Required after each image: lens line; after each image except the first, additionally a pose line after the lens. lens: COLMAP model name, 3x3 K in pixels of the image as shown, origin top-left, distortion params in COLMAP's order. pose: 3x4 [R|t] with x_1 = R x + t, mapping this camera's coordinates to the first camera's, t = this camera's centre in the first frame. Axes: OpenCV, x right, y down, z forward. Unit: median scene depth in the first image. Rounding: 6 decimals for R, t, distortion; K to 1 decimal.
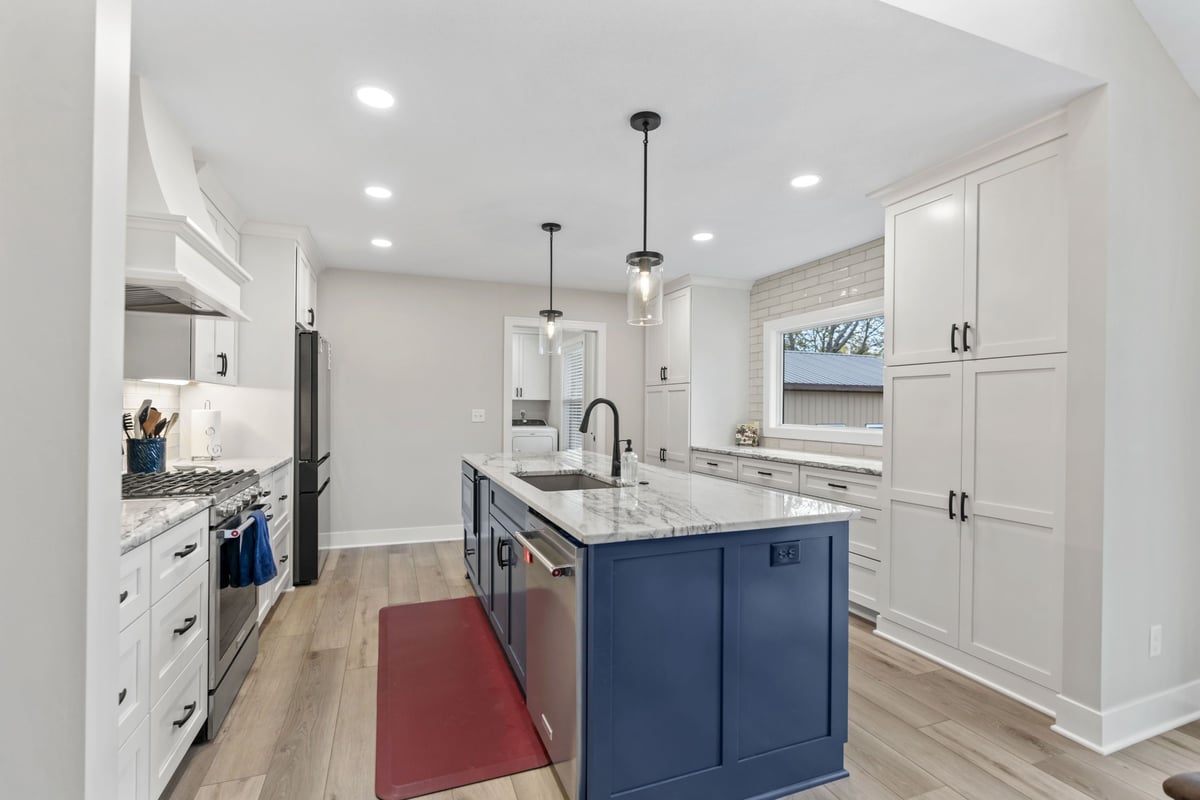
lens RADIAL K [[547.7, 0, 607.7], [0, 547.7, 406.5], [0, 0, 1]] dist [-0.014487, 0.005126]
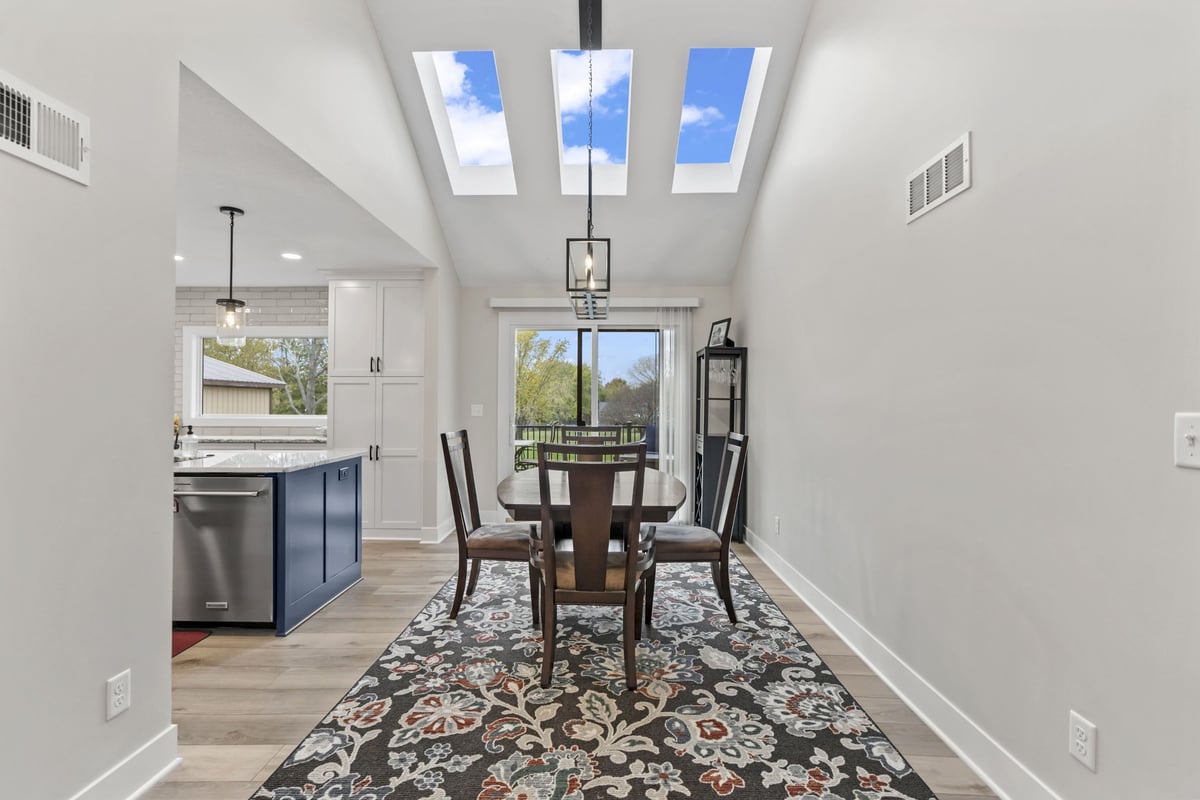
lens RADIAL K [[637.0, 0, 597.9], [0, 637.0, 408.3], [0, 0, 1]] dist [-0.029225, -0.000223]
pose [[0.394035, -0.012972, 0.919004, -0.589753], [-0.004820, 0.999857, 0.016180, -0.007233], [-0.919083, -0.010805, 0.393916, -0.321301]]
